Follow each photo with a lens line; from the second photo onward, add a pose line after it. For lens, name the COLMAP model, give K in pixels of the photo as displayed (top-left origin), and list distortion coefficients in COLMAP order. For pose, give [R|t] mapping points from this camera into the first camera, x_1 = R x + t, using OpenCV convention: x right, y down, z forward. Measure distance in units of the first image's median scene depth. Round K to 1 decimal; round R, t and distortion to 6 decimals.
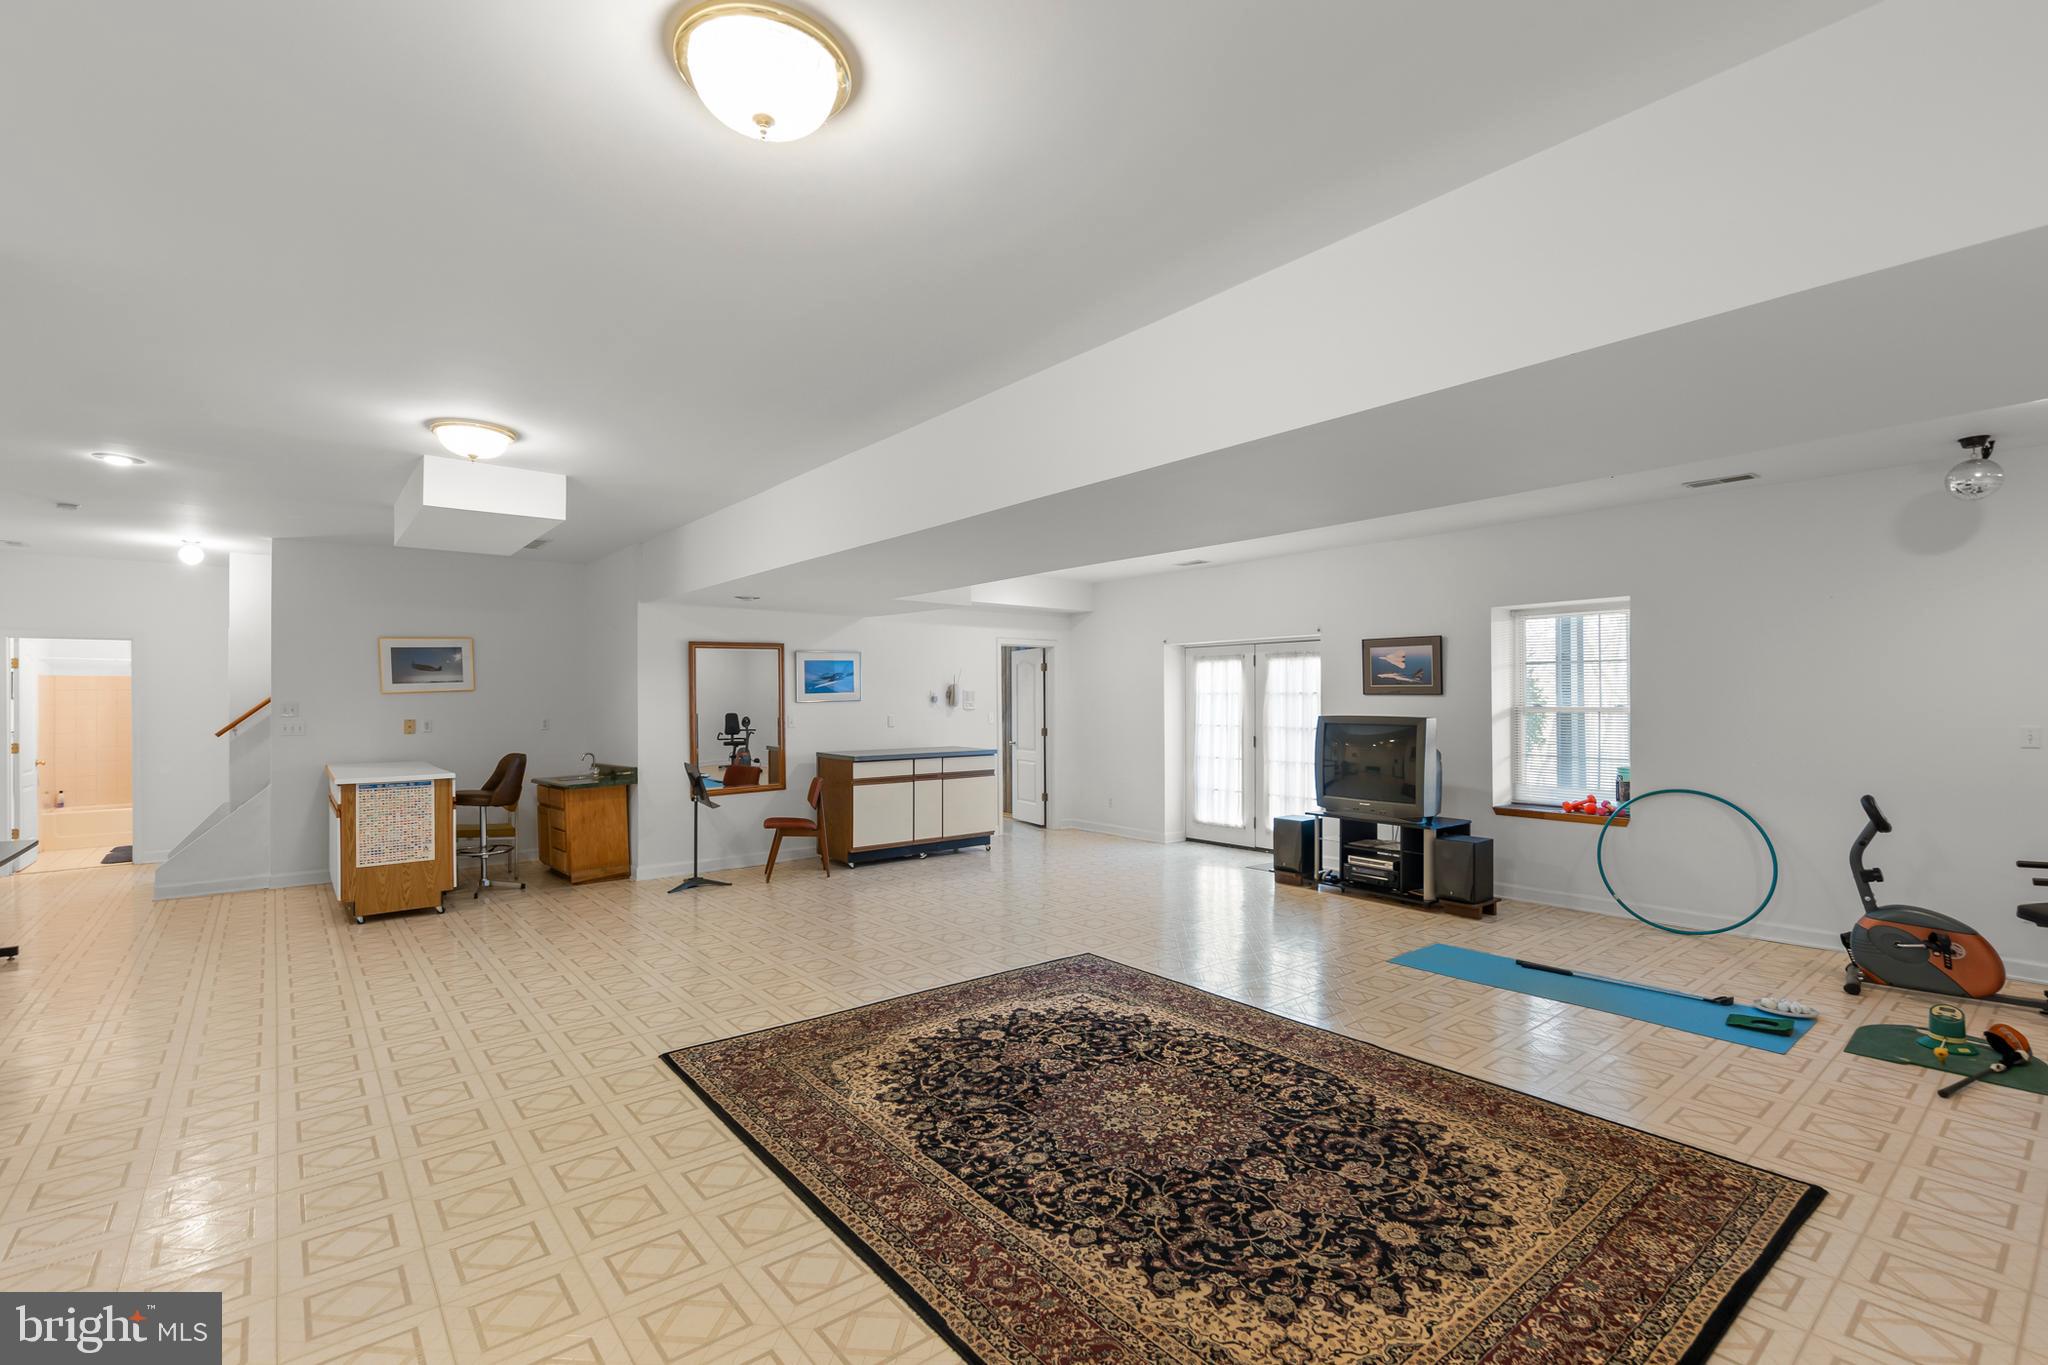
lens RADIAL K [[920.4, 0, 1024.0], [0, 920.4, 682.5], [0, 0, 1]] dist [0.004679, 0.000102]
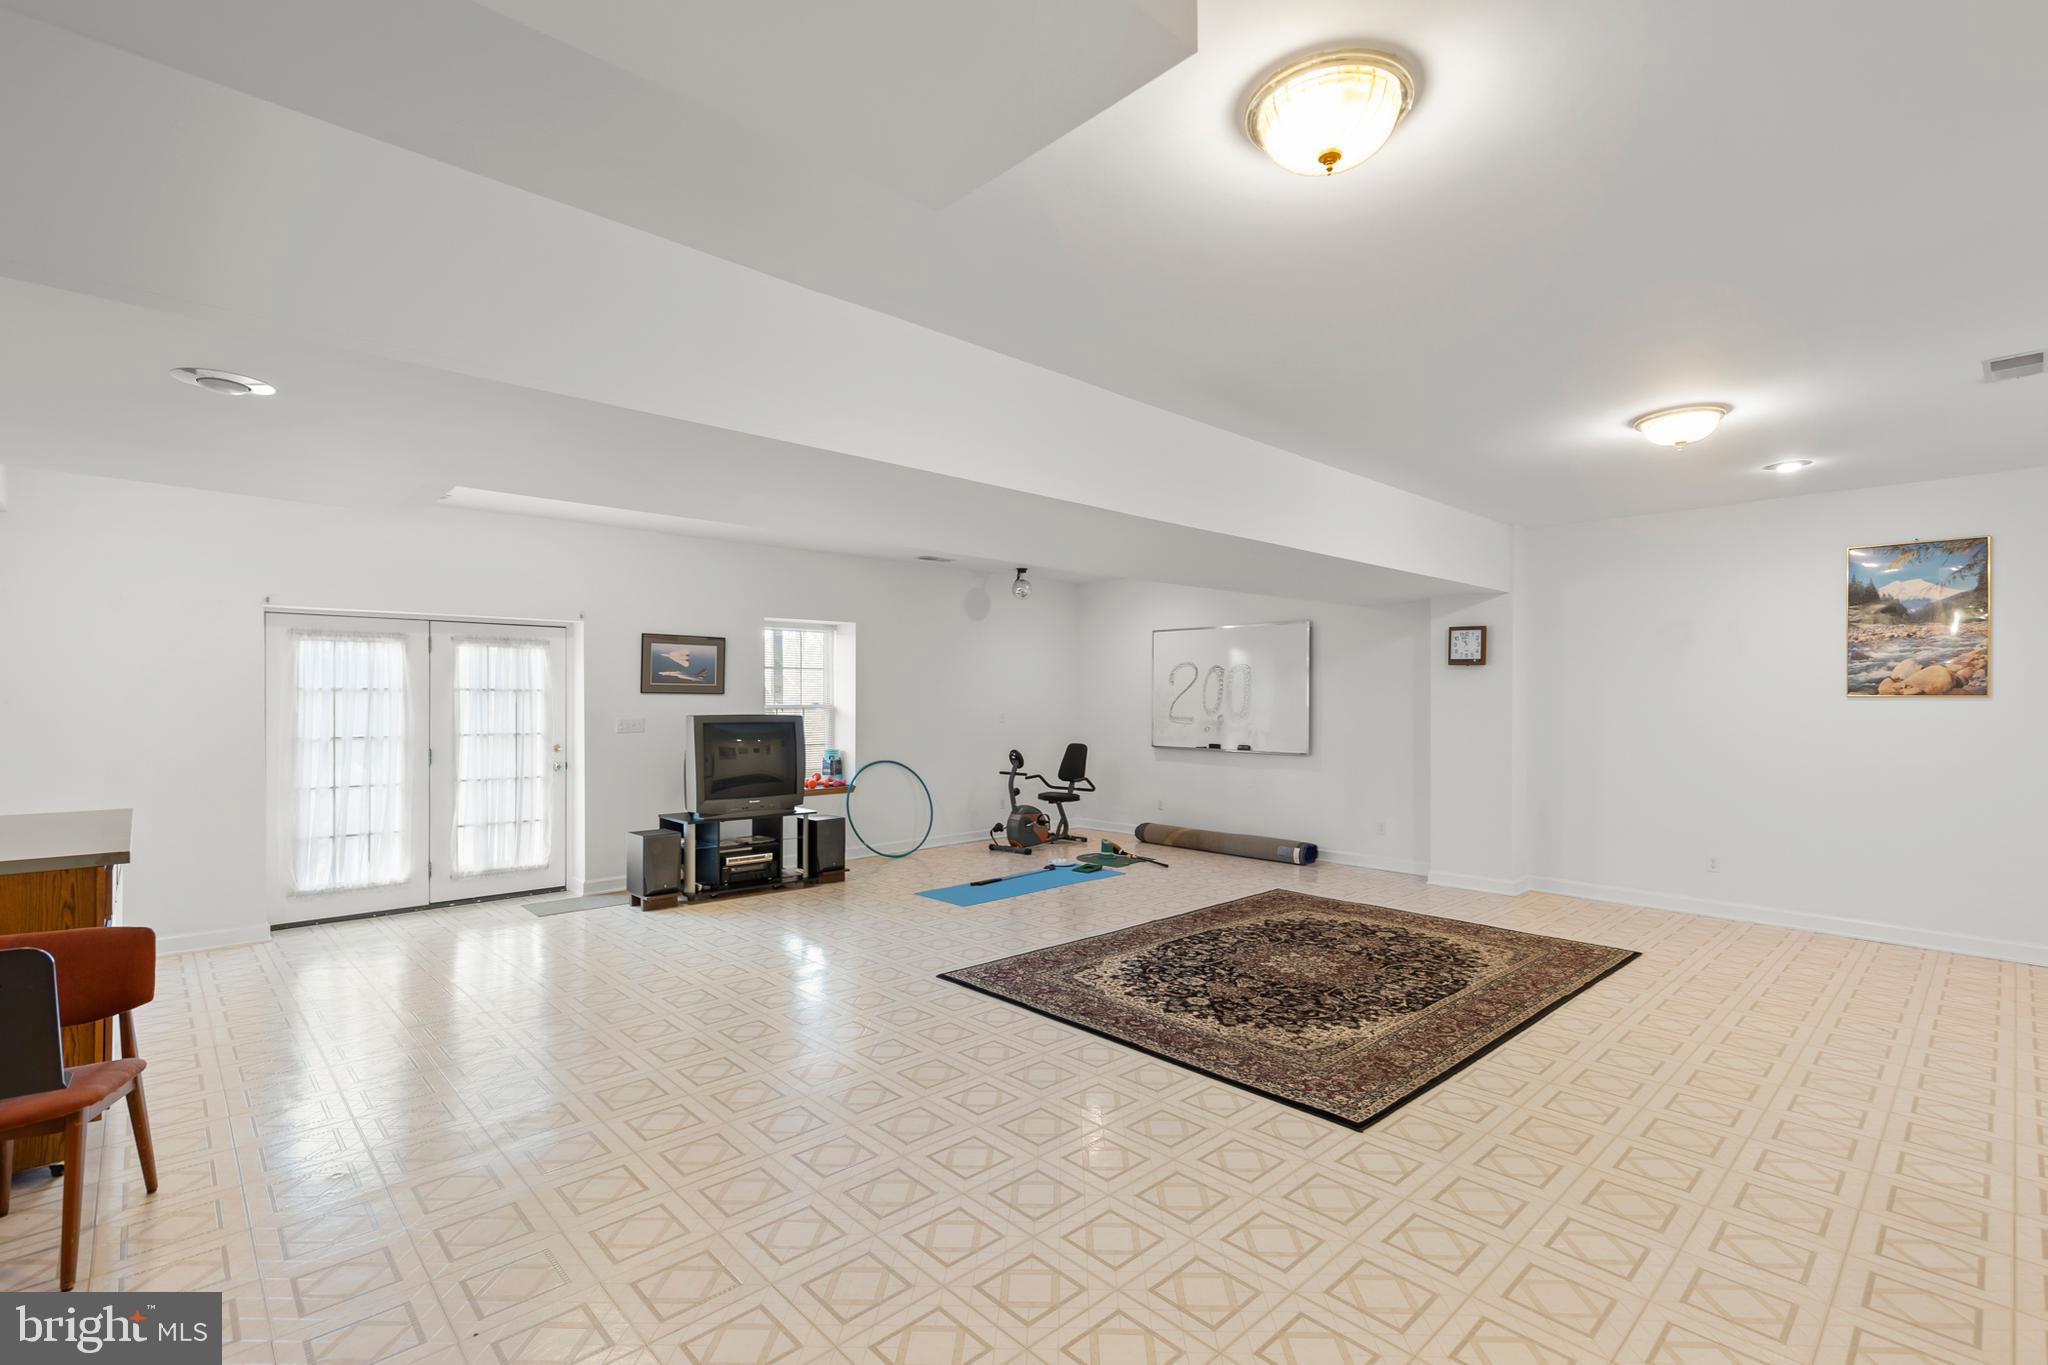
lens RADIAL K [[912.4, 0, 1063.7], [0, 912.4, 693.3], [0, 0, 1]] dist [0.033674, 0.000075]
pose [[-0.093480, 0.001860, 0.995619, -1.206295], [-0.023722, 0.999710, -0.004095, 0.014579], [-0.995339, -0.024001, -0.093409, 1.354156]]
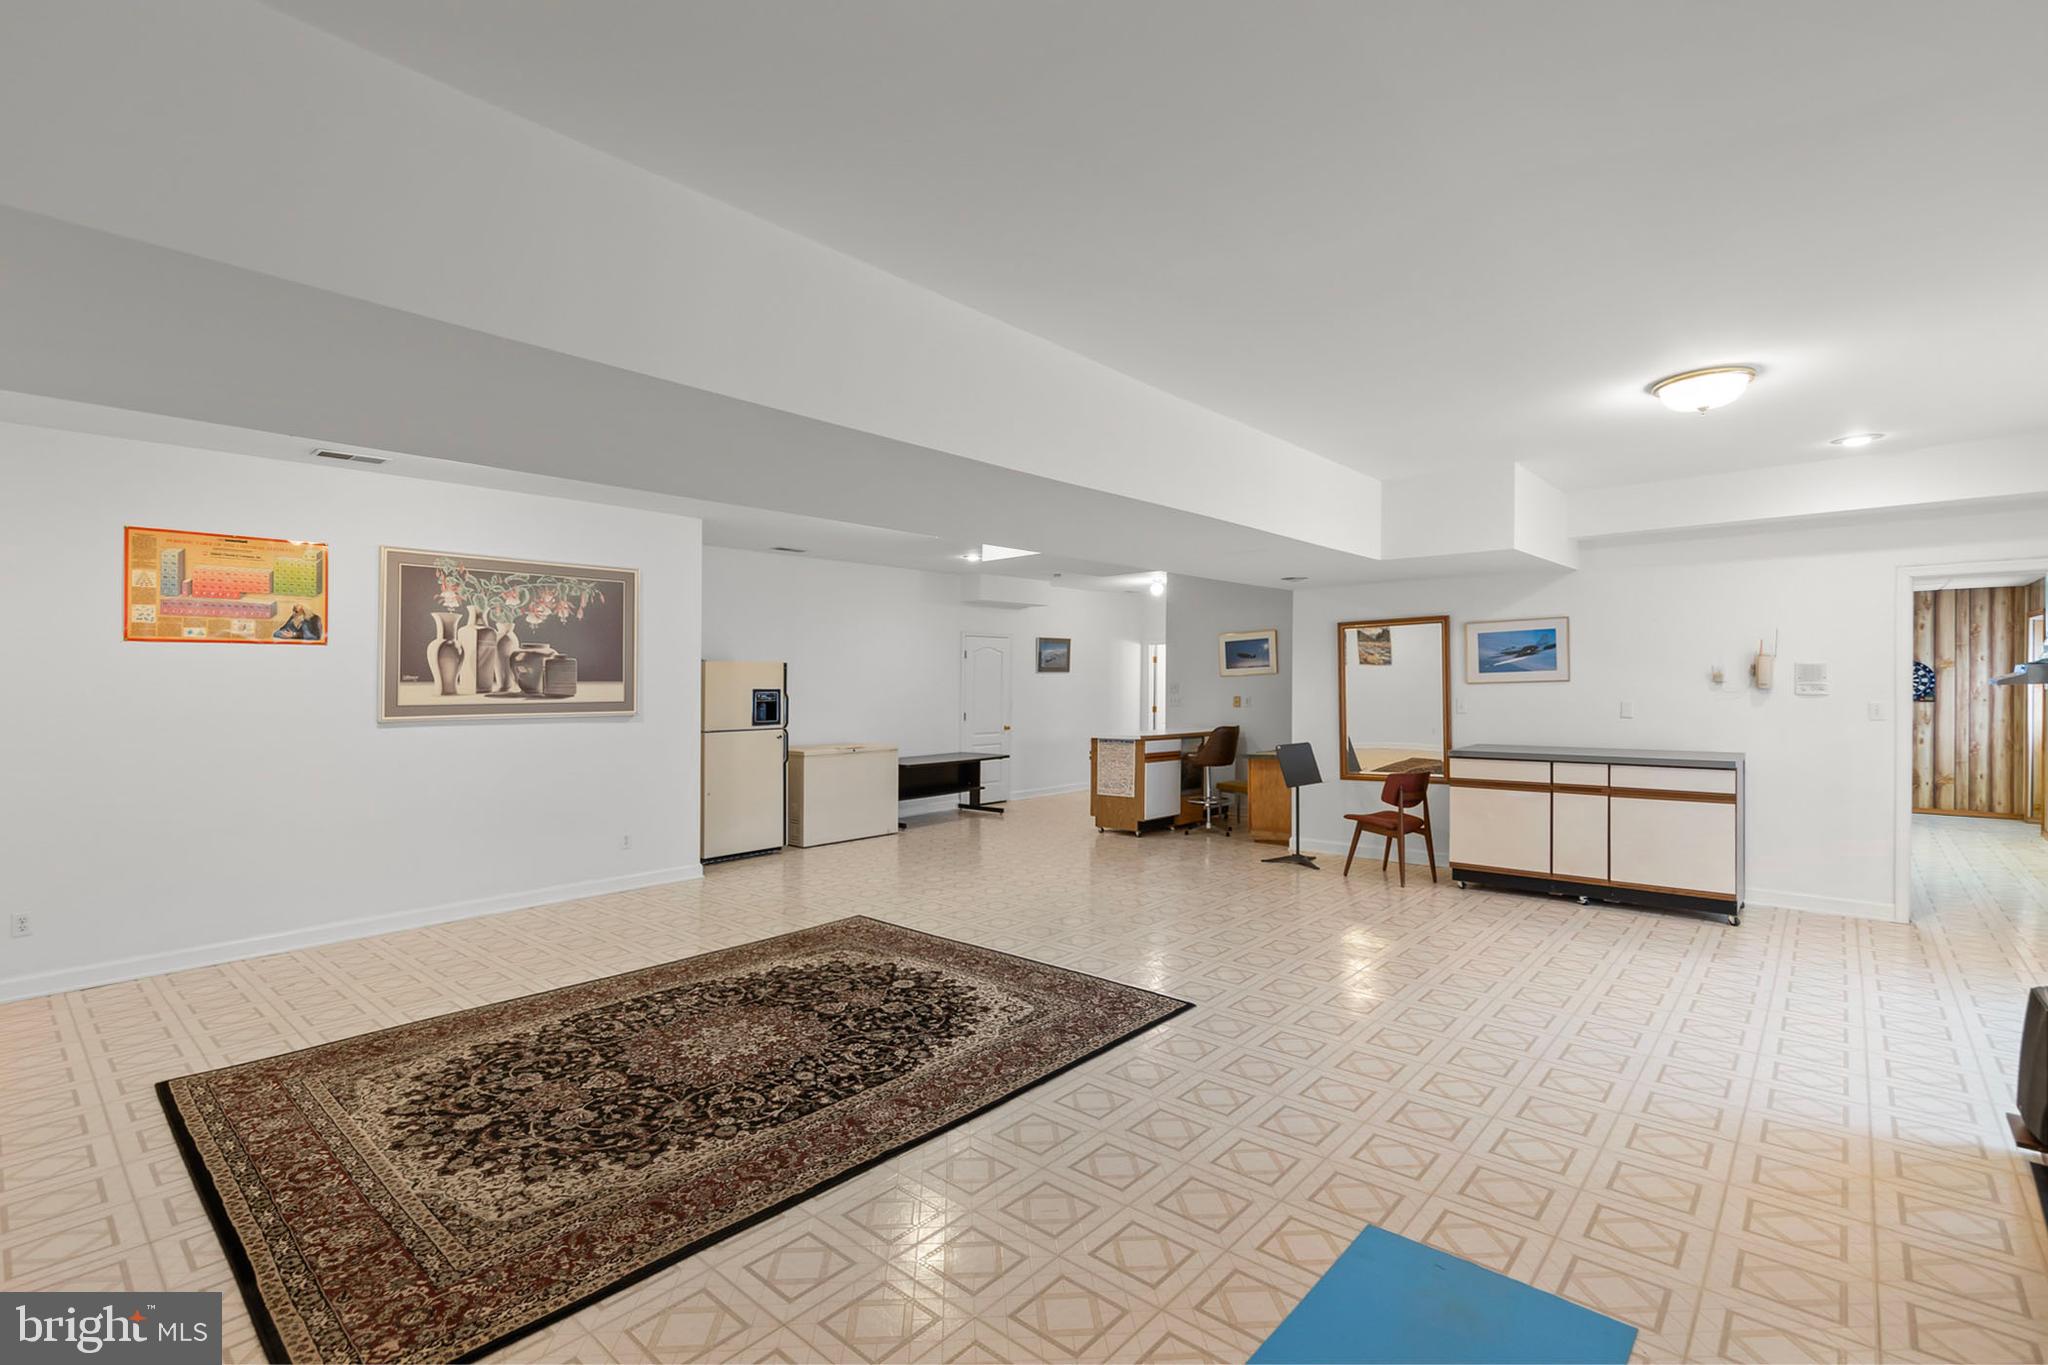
lens RADIAL K [[920.4, 0, 1024.0], [0, 920.4, 682.5], [0, 0, 1]] dist [0.004679, 0.000102]
pose [[0.158970, 0.001980, -0.987281, 1.165876], [0.025723, 0.999650, 0.006147, 0.011148], [0.986948, -0.026373, 0.158864, 1.033548]]
